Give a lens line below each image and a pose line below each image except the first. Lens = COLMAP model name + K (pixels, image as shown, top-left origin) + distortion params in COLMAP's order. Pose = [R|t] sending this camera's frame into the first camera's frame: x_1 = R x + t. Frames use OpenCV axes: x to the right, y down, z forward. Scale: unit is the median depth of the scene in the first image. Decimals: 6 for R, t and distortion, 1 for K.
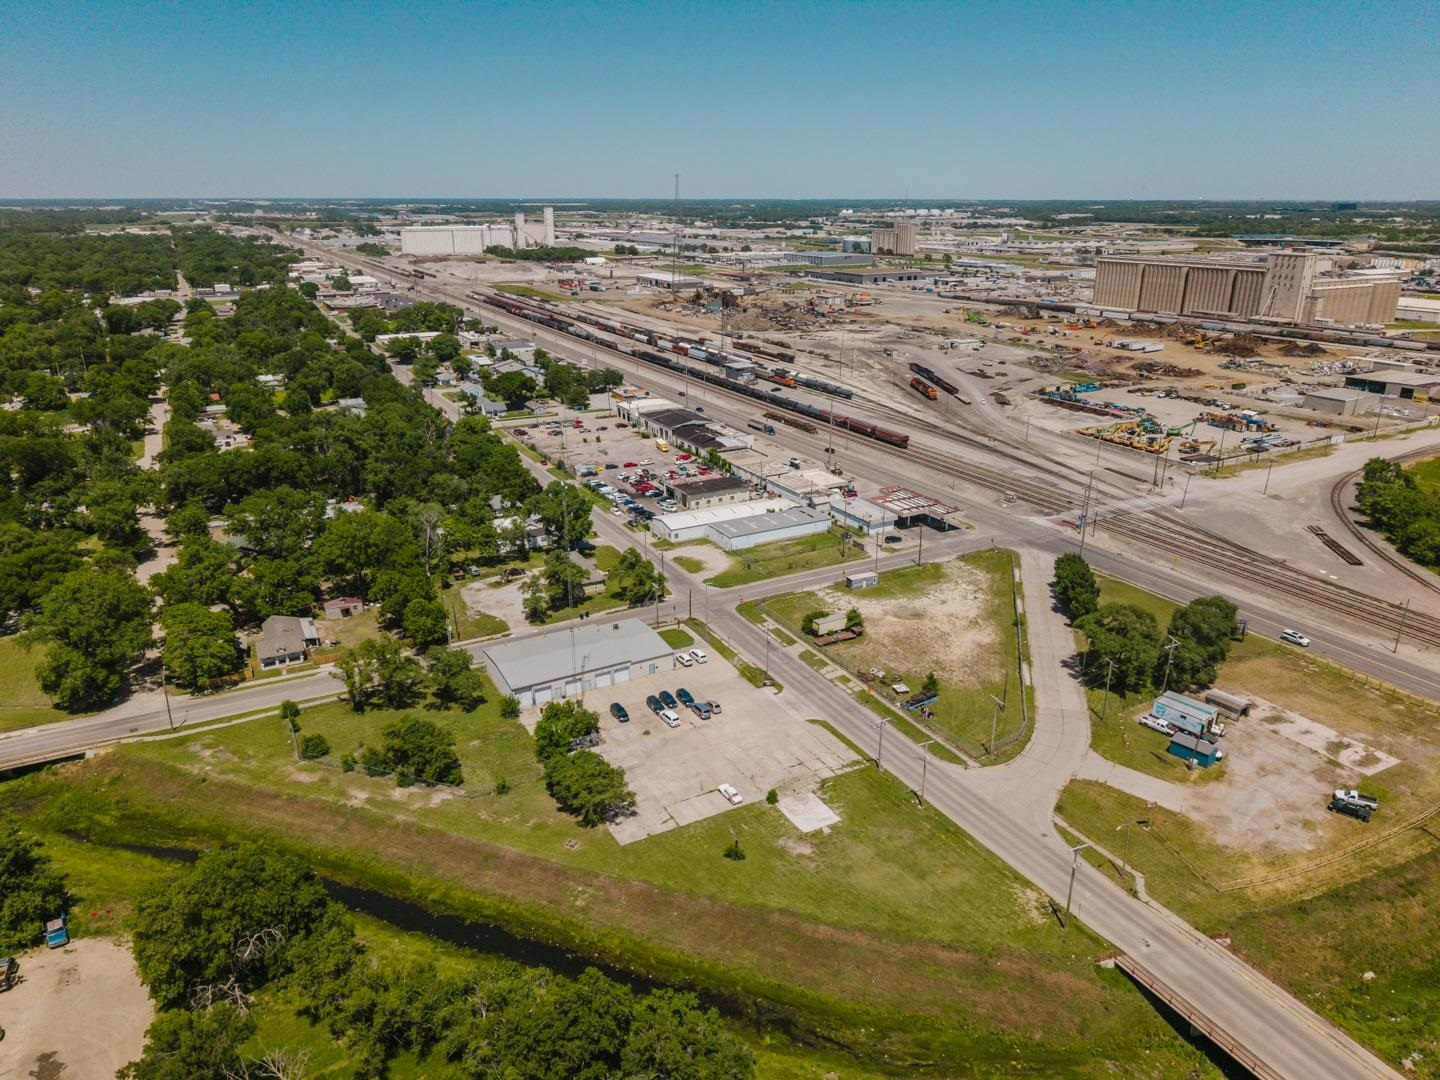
lens RADIAL K [[945.2, 0, 705.0], [0, 945.2, 538.7], [0, 0, 1]] dist [0.061565, -0.091749]
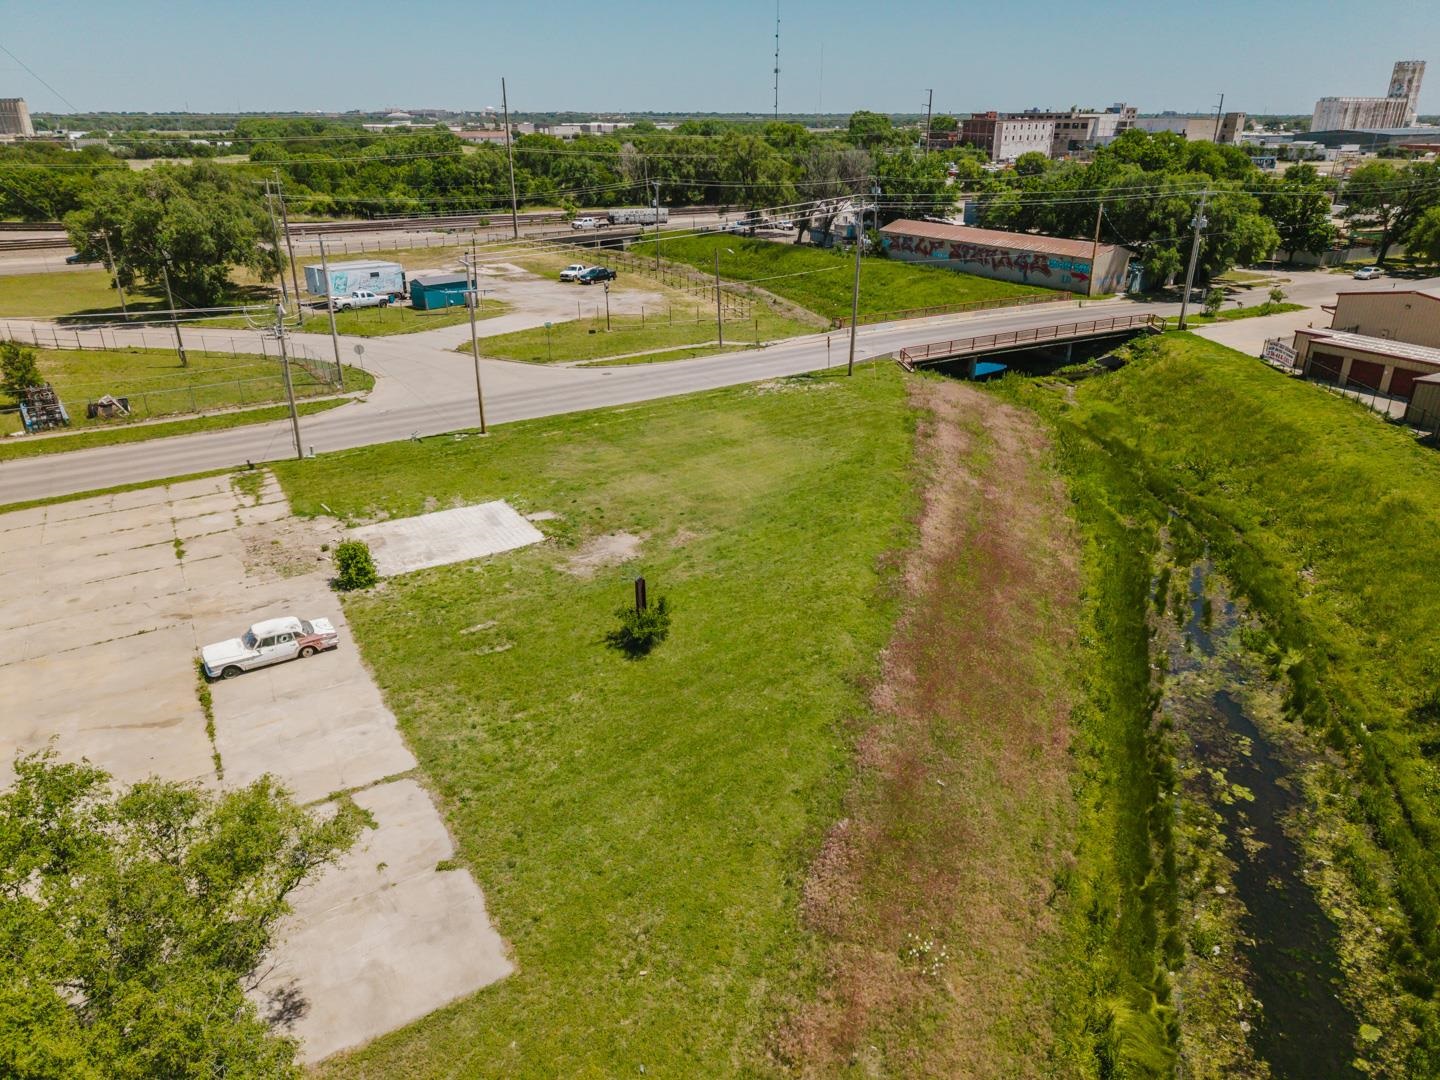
lens RADIAL K [[967.1, 0, 724.9], [0, 967.1, 541.1], [0, 0, 1]] dist [0.028728, -0.028853]
pose [[-0.041860, -0.393208, 0.918496, -0.165225], [0.338542, 0.859338, 0.383311, 0.152132], [-0.940020, 0.326995, 0.097146, 0.693575]]
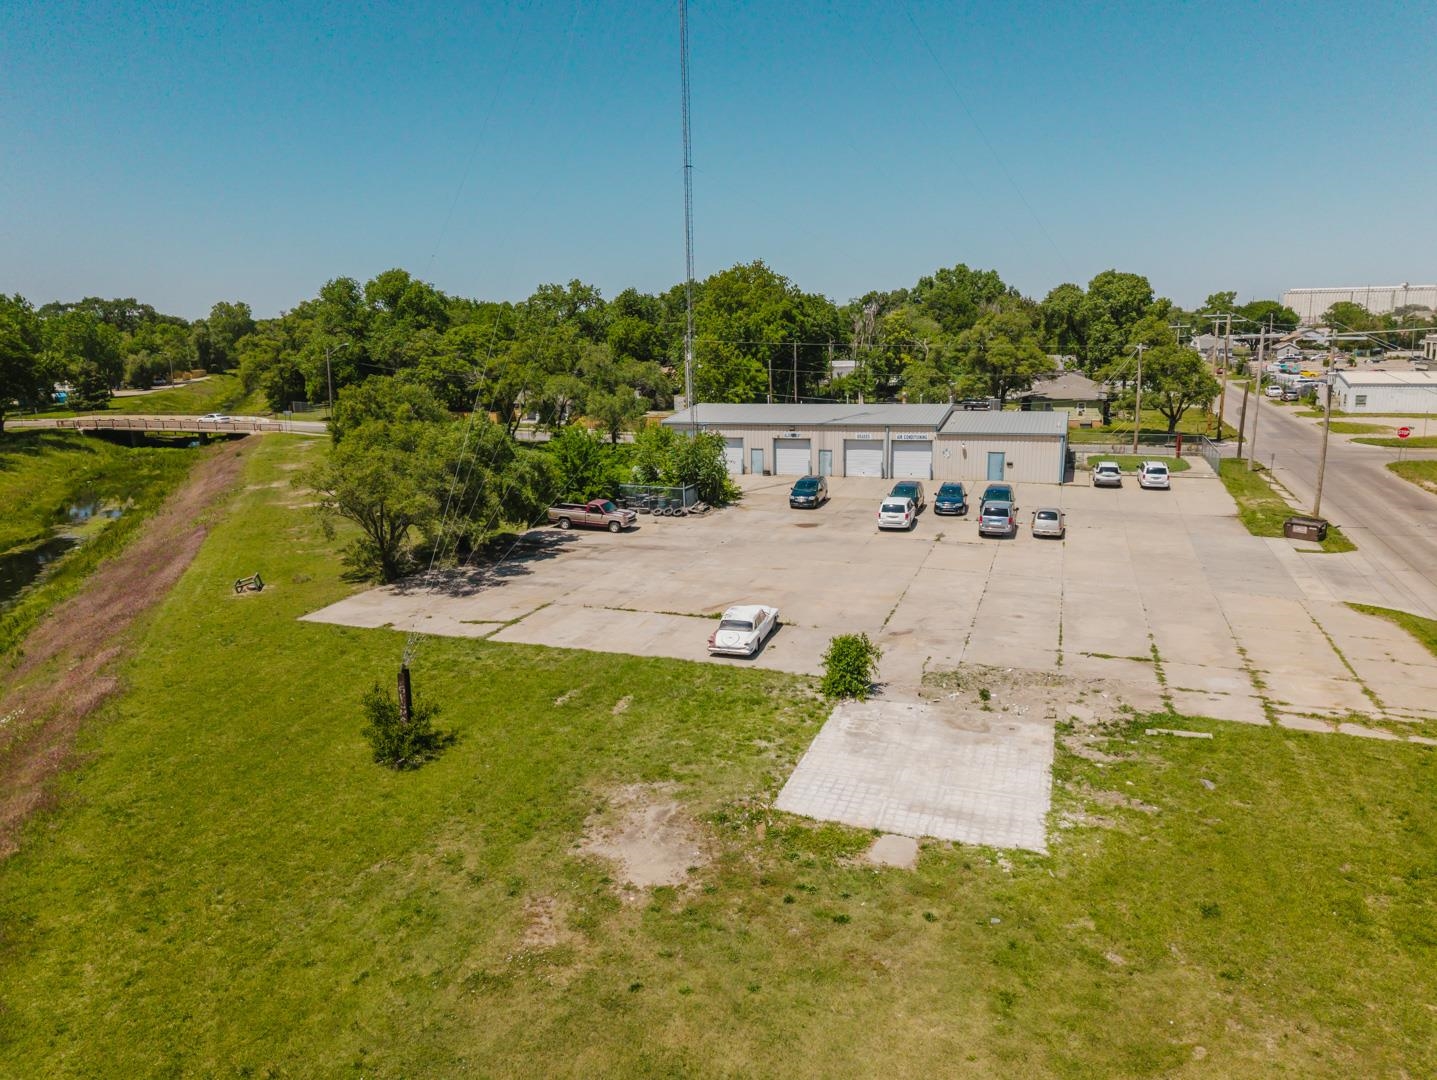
lens RADIAL K [[977.4, 0, 718.5], [0, 977.4, 540.0], [0, 0, 1]] dist [0.031899, -0.033083]
pose [[0.671088, 0.153924, -0.725223, 0.169270], [-0.234139, 0.972148, -0.010329, 0.202709], [0.703435, 0.176735, 0.688436, 0.657439]]
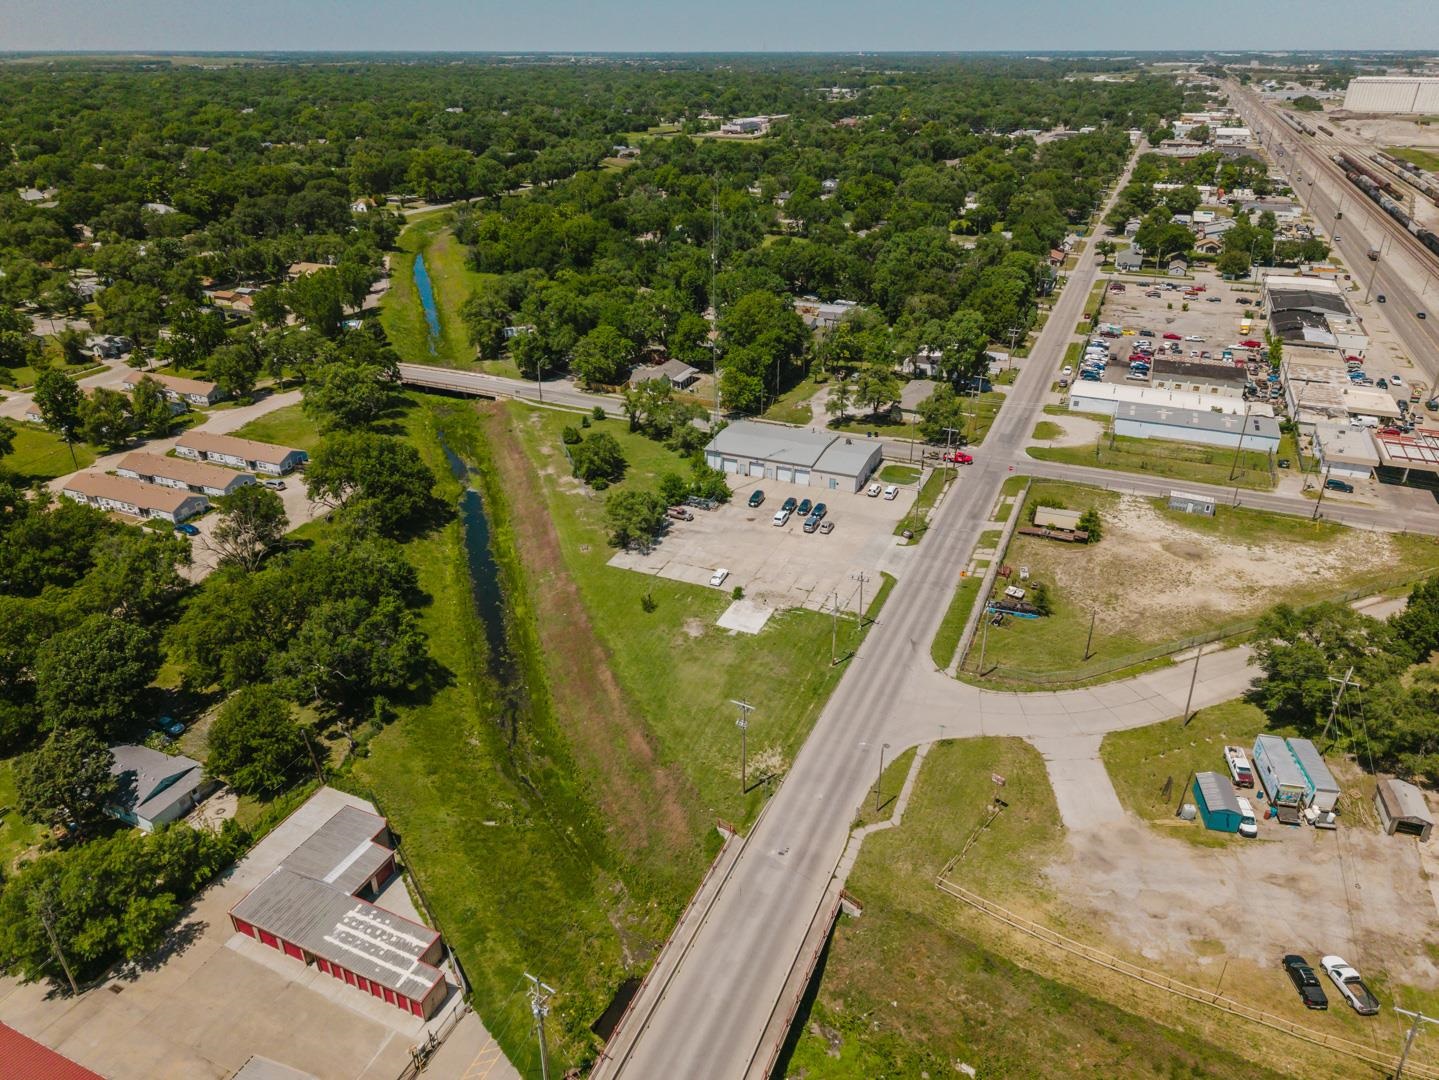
lens RADIAL K [[944.6, 0, 704.5], [0, 944.6, 538.7], [0, 0, 1]] dist [0.061565, -0.091749]
pose [[0.614663, 0.361764, -0.700939, 0.599362], [-0.262160, 0.931804, 0.251025, -0.024886], [0.743950, 0.029462, 0.667586, 0.231325]]
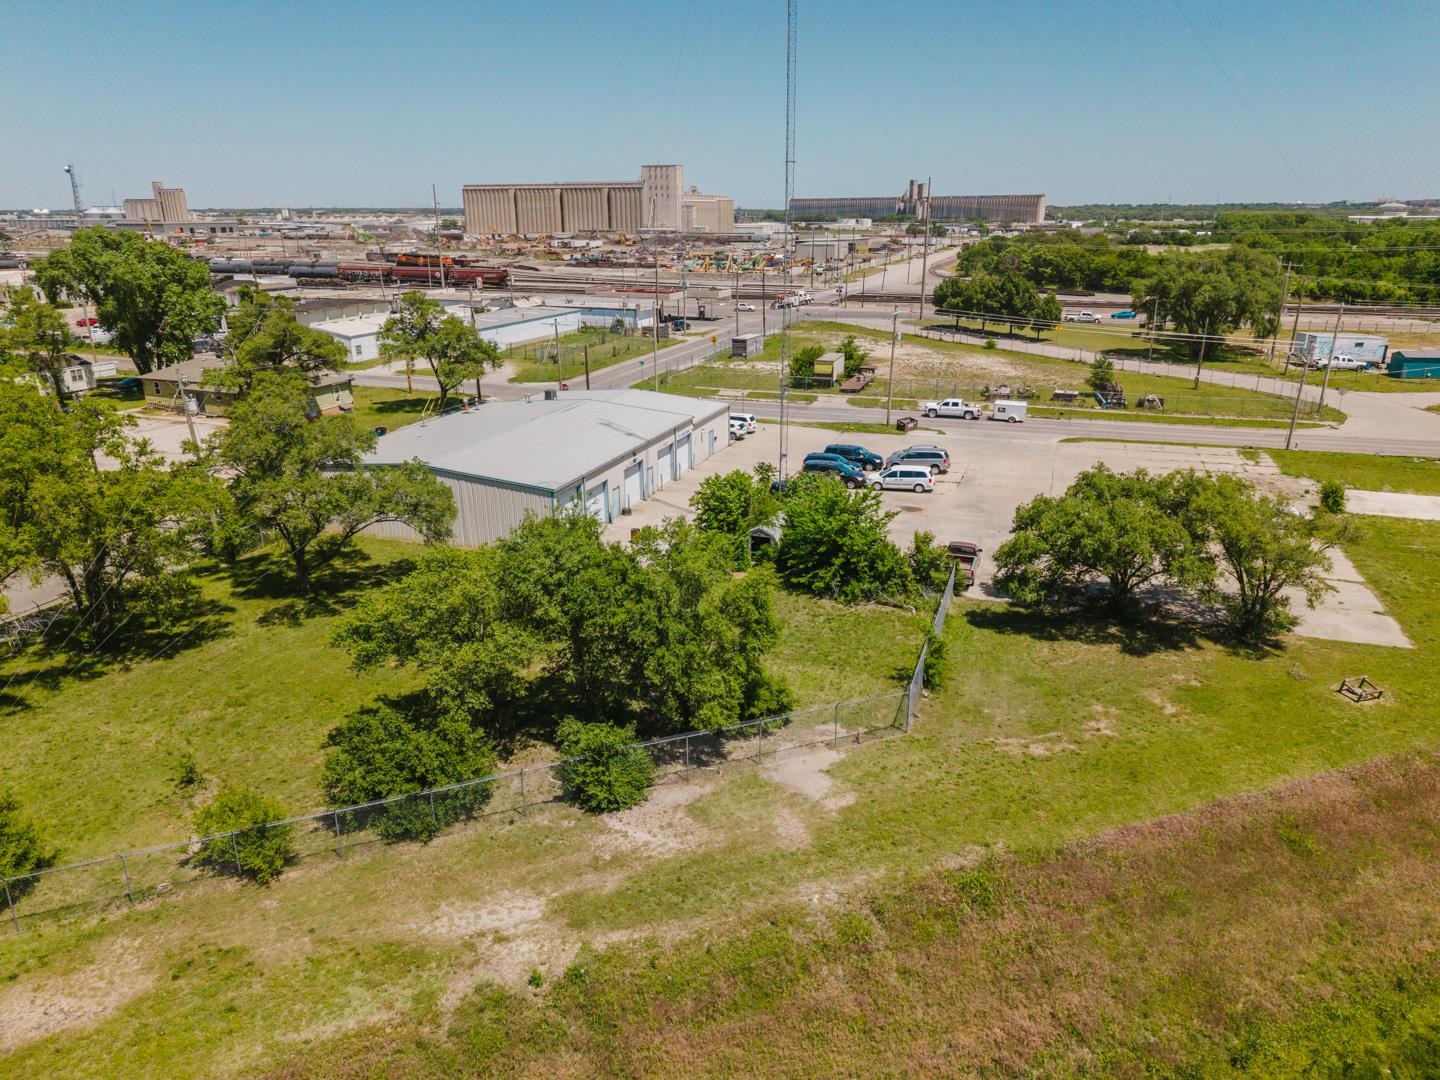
lens RADIAL K [[979.5, 0, 720.0], [0, 979.5, 540.0], [0, 0, 1]] dist [0.031899, -0.033083]
pose [[0.737312, -0.209783, 0.642155, -0.360416], [0.224944, 0.972557, 0.059443, 0.158772], [-0.637002, 0.100620, 0.764267, 0.667360]]
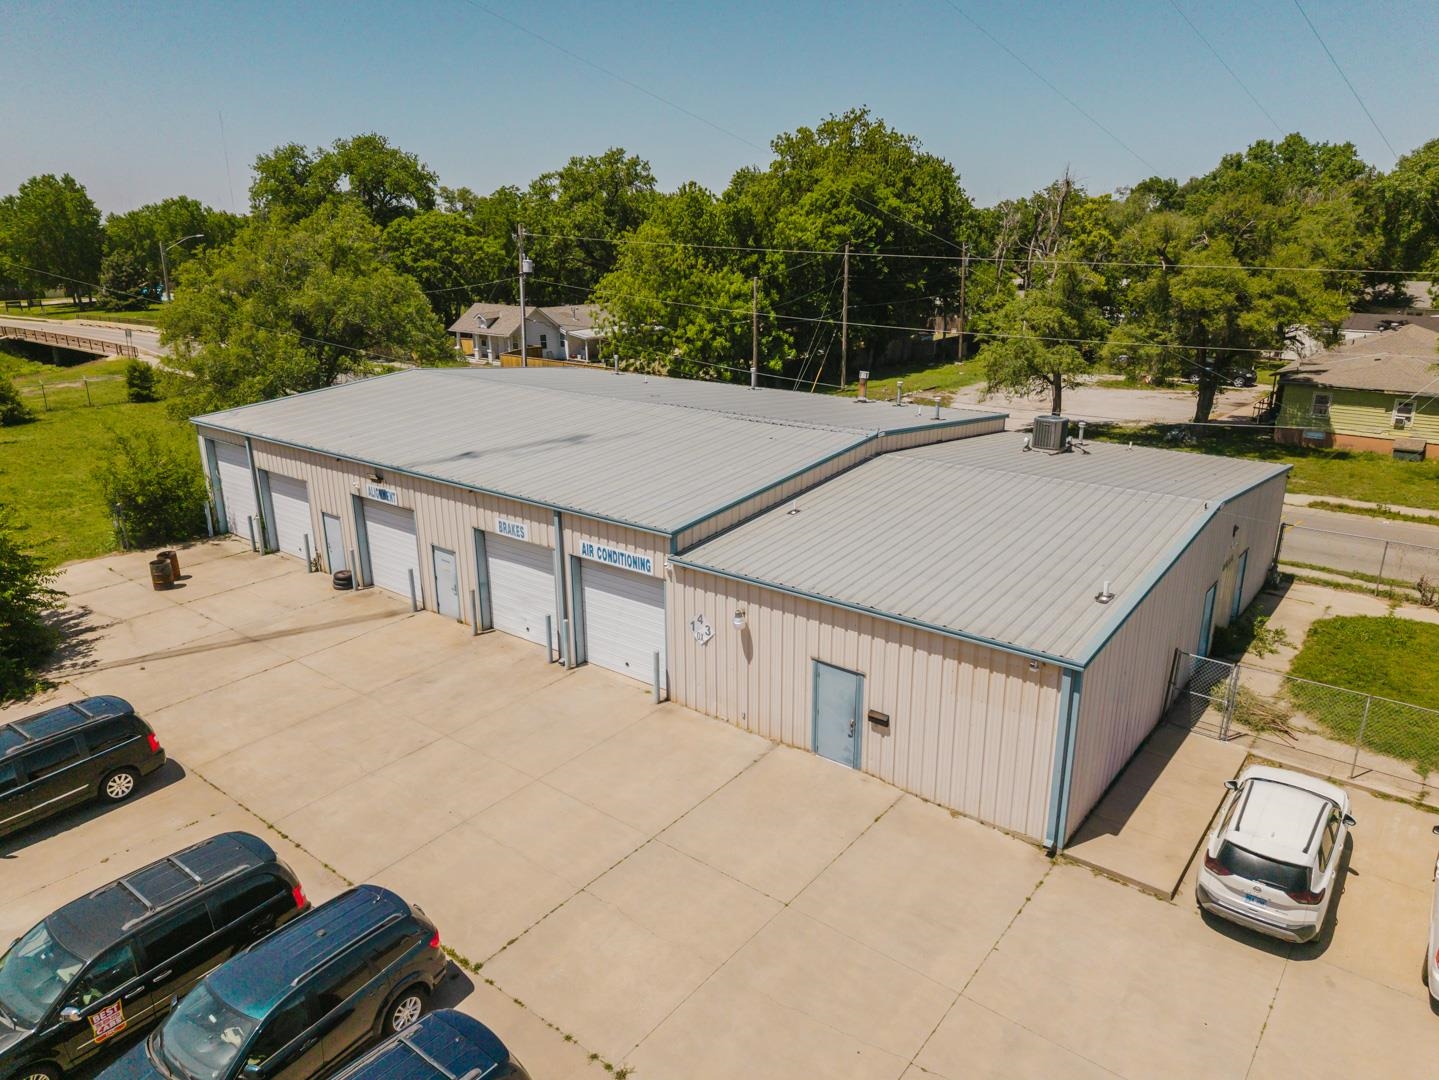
lens RADIAL K [[978.8, 0, 719.5], [0, 978.8, 540.0], [0, 0, 1]] dist [0.031899, -0.033083]
pose [[0.404771, 0.281518, -0.870005, 0.030665], [-0.308570, 0.937674, 0.159852, 0.108509], [0.860782, 0.203753, 0.466411, 0.949631]]
